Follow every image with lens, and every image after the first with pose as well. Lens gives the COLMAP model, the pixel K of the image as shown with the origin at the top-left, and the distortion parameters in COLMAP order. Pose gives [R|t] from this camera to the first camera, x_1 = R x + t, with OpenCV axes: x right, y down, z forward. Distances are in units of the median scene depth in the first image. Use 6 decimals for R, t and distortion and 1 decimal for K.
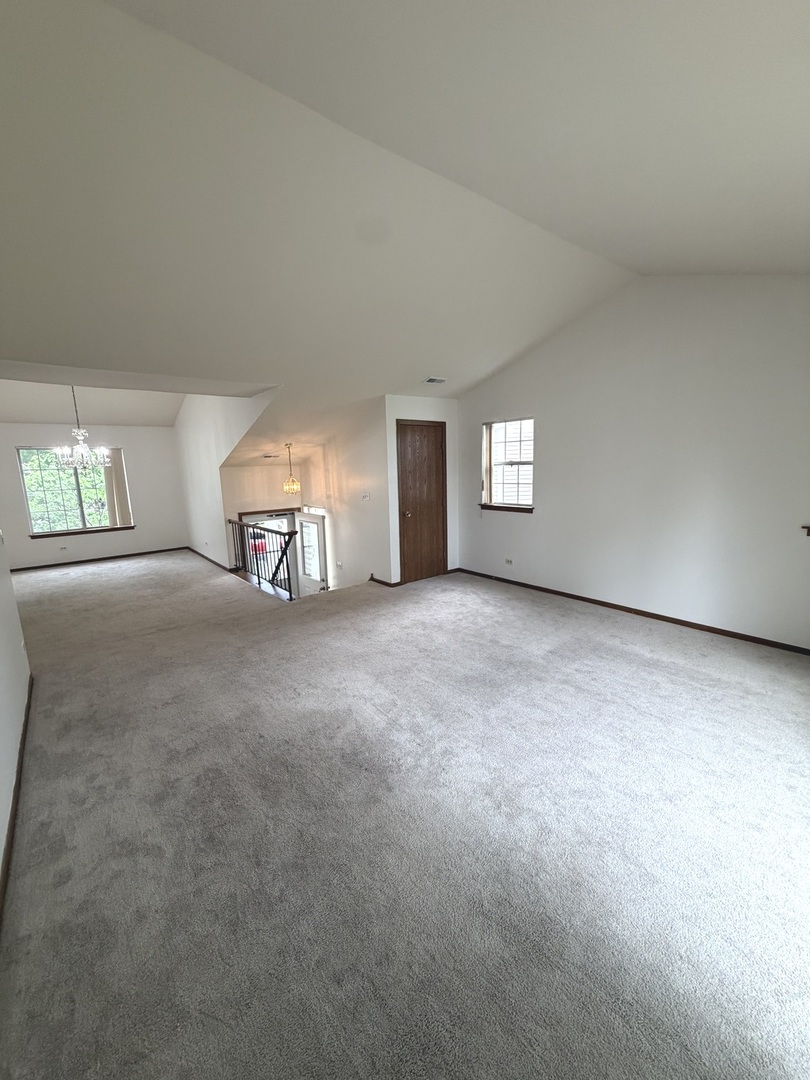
lens RADIAL K [[431.1, 0, 405.0], [0, 431.1, 540.0], [0, 0, 1]] dist [0.000353, 0.000330]
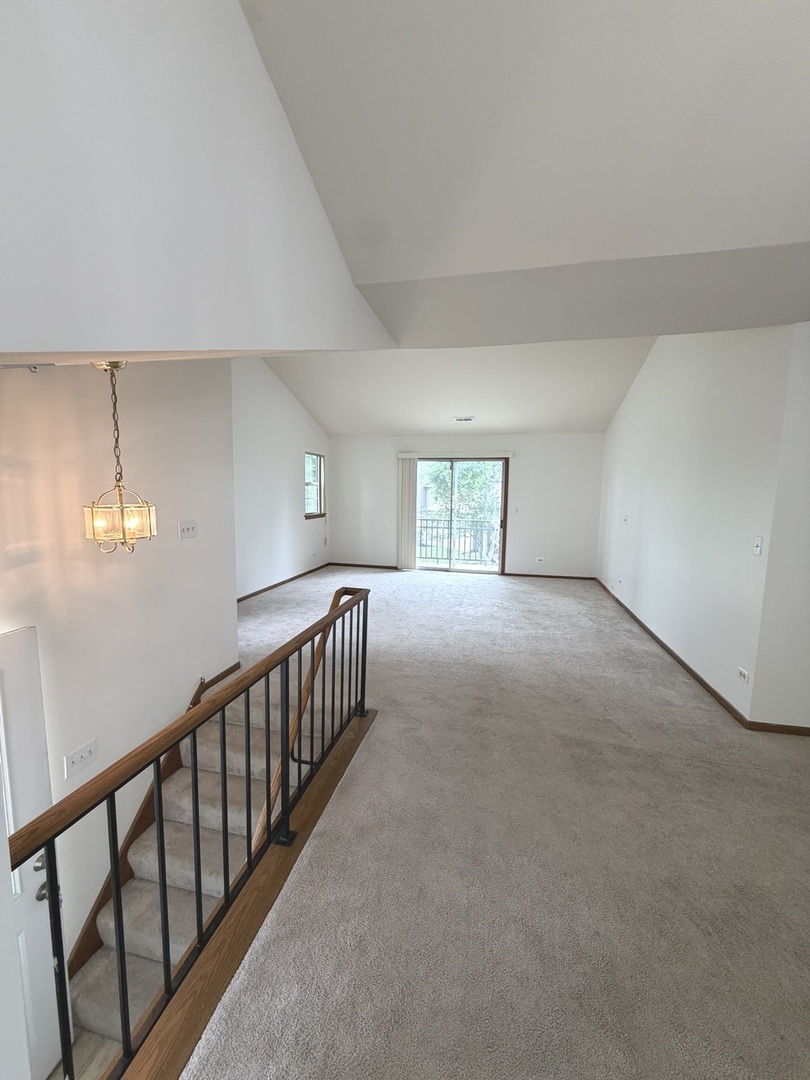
lens RADIAL K [[431.1, 0, 405.0], [0, 431.1, 540.0], [0, 0, 1]] dist [0.000353, 0.000330]
pose [[-0.623214, -0.072271, 0.778705, -0.688105], [0.133829, 0.971178, 0.197240, -0.168913], [-0.770516, 0.227136, -0.595579, 1.212475]]
